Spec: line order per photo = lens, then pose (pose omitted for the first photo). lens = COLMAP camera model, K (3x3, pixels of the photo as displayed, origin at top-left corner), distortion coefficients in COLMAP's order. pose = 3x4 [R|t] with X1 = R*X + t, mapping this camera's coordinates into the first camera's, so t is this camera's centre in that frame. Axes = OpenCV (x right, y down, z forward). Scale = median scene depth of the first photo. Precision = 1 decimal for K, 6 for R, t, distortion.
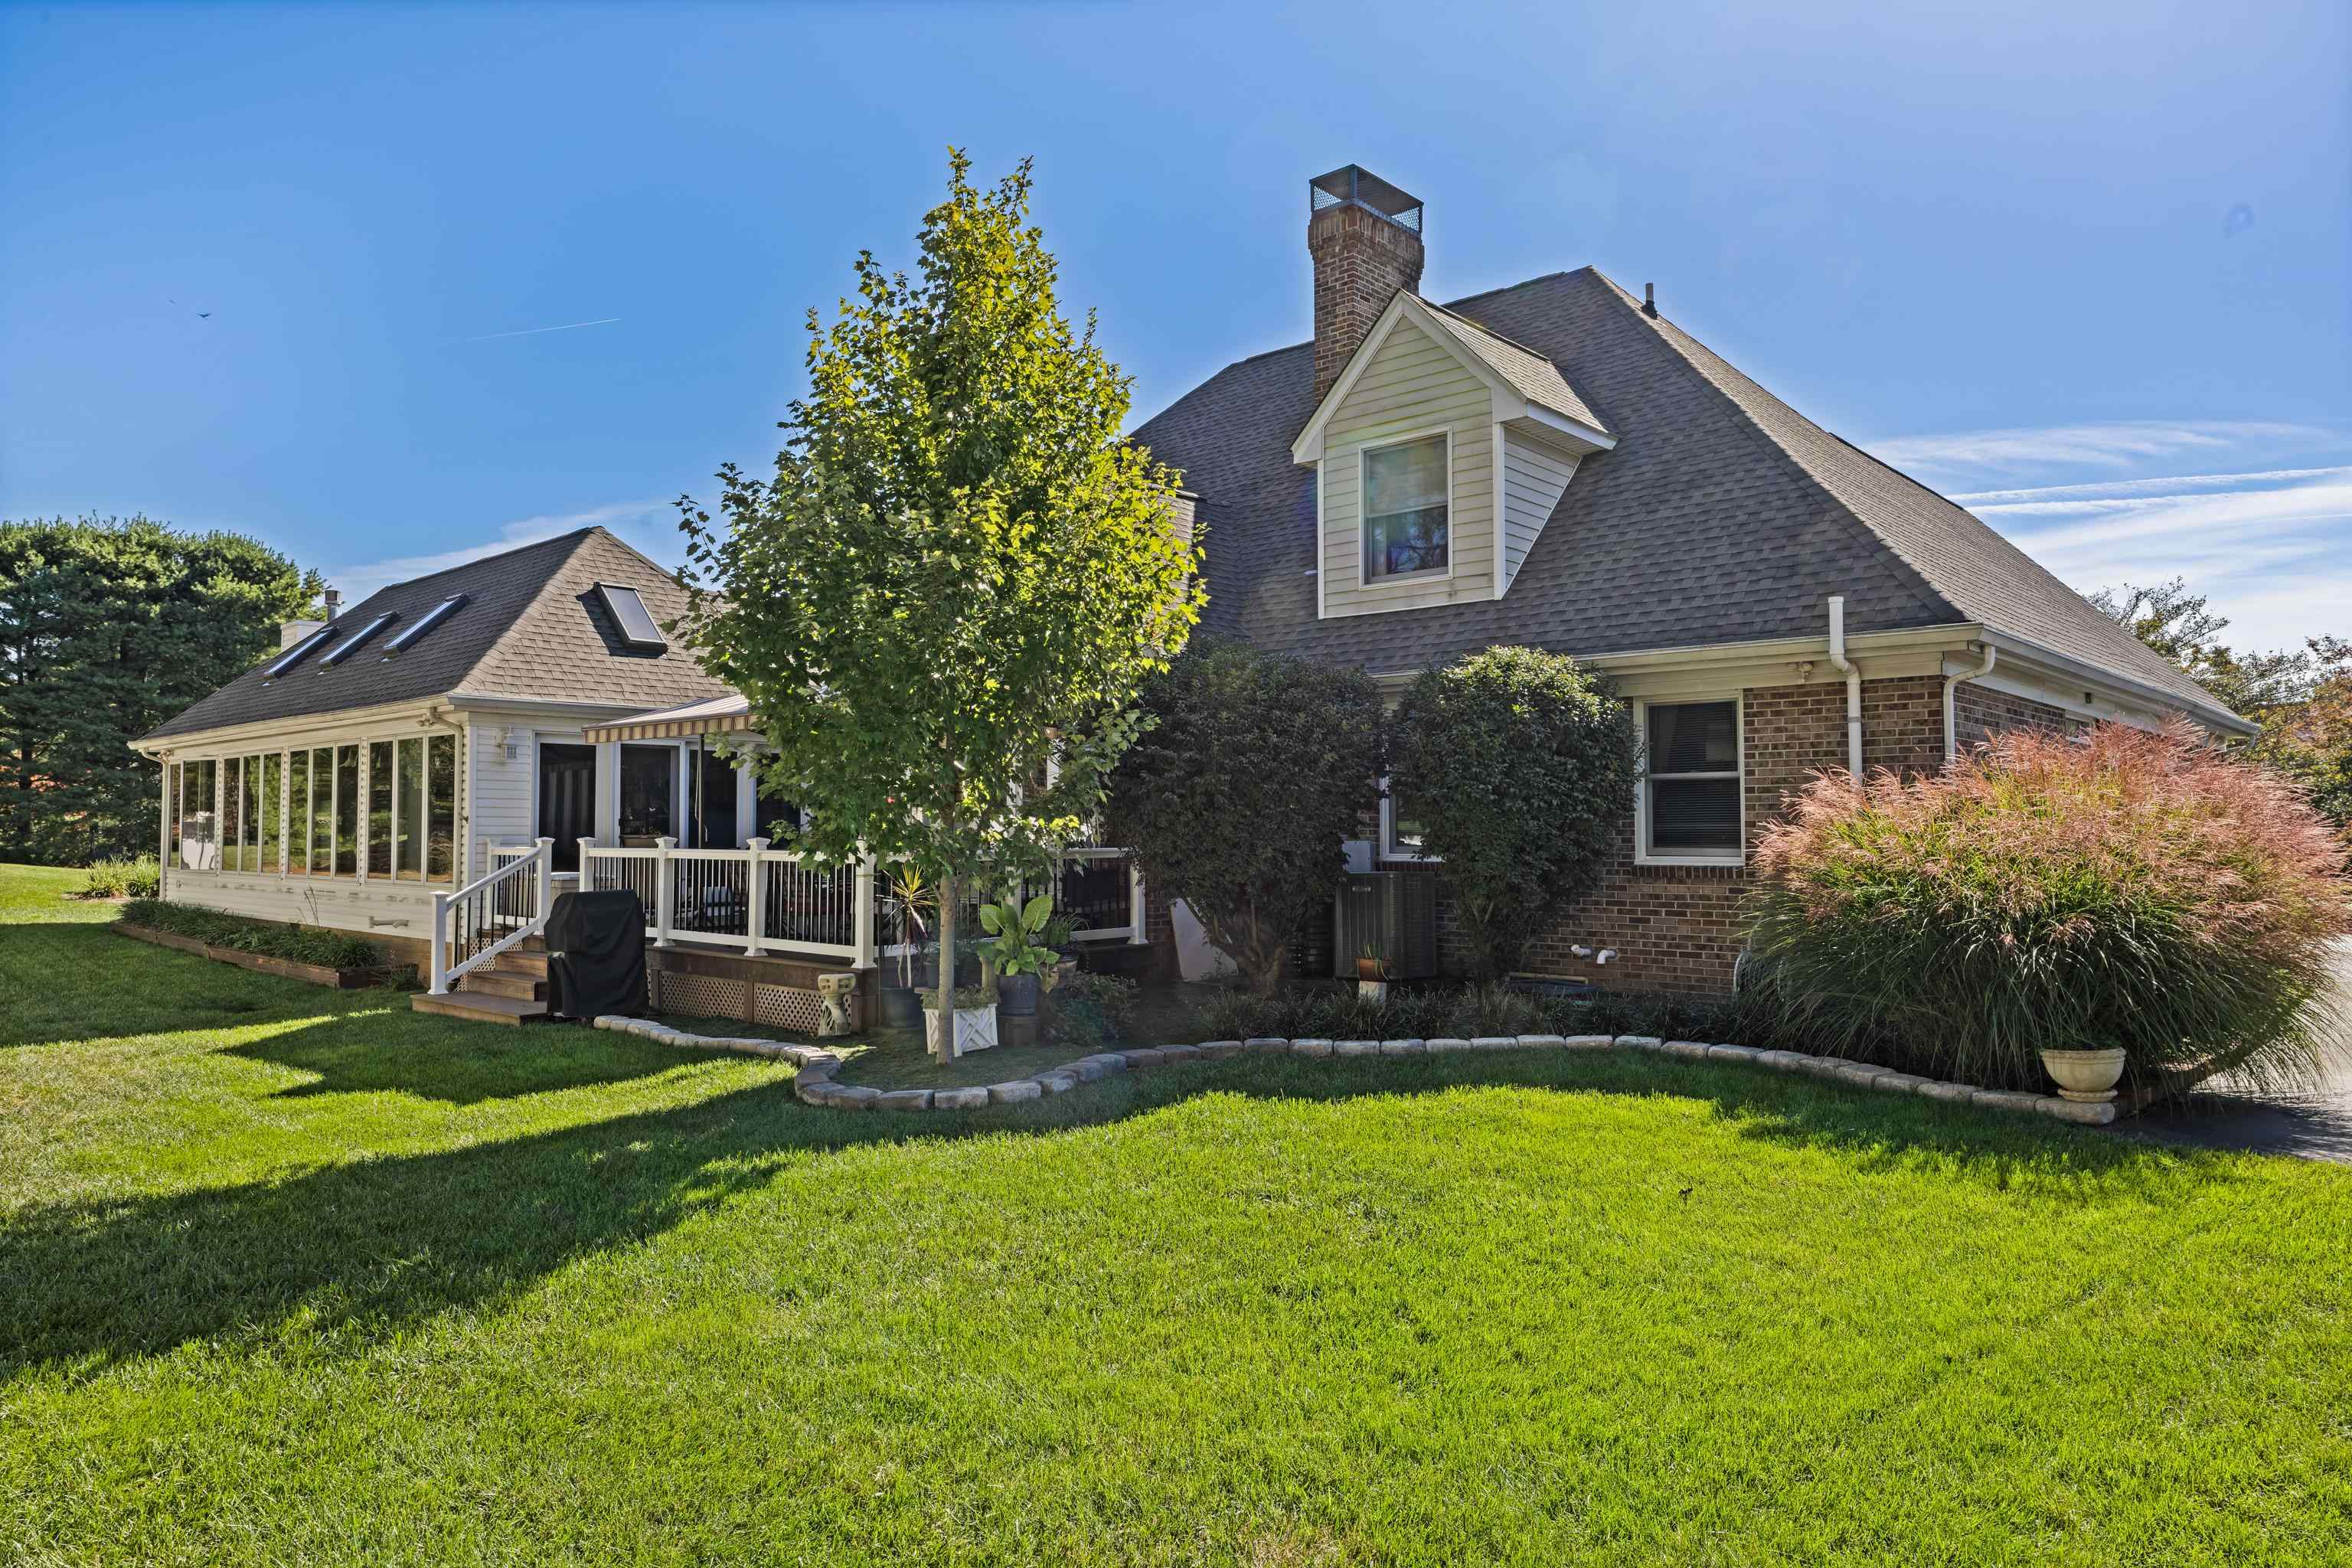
lens RADIAL K [[1472.4, 0, 1175.9], [0, 1472.4, 799.0], [0, 0, 1]] dist [0.005882, -0.004767]
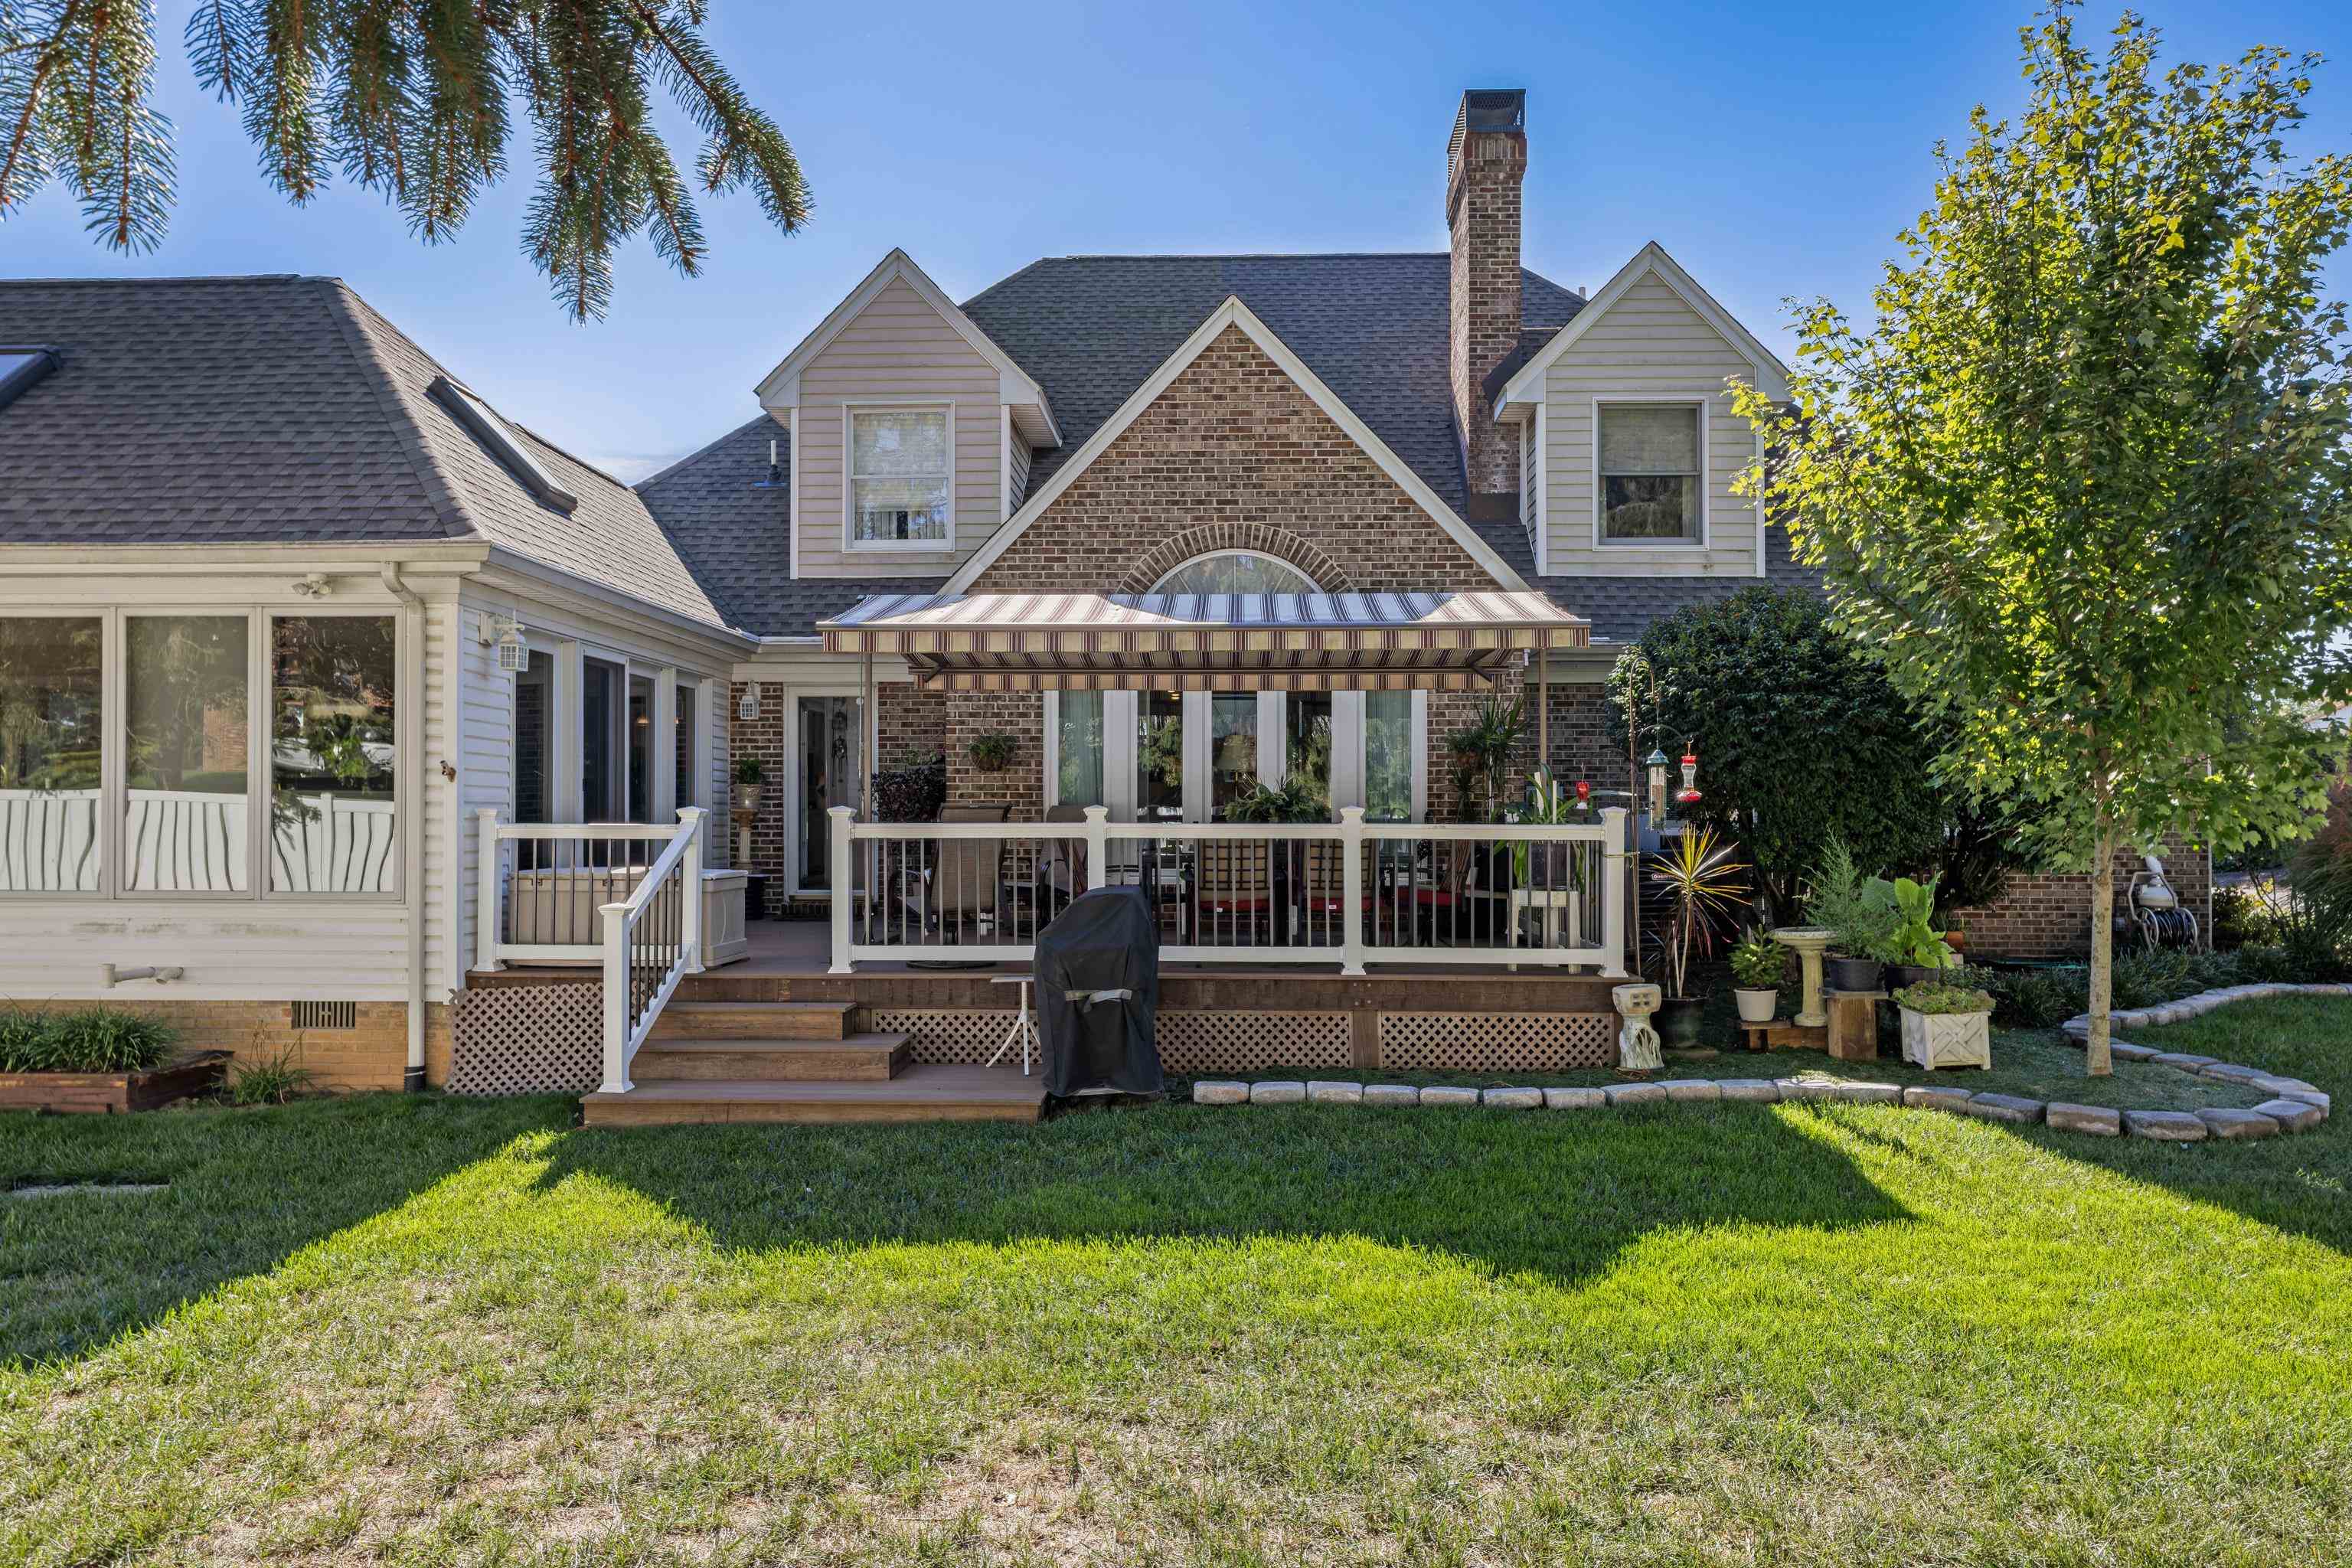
lens RADIAL K [[1472.4, 0, 1184.0], [0, 1472.4, 796.8], [0, 0, 1]] dist [0.005882, -0.004767]
pose [[0.735368, 0.005583, 0.677645, -0.757541], [-0.019748, 0.999718, 0.013194, 0.012708], [-0.677380, -0.023084, 0.735271, 0.495392]]
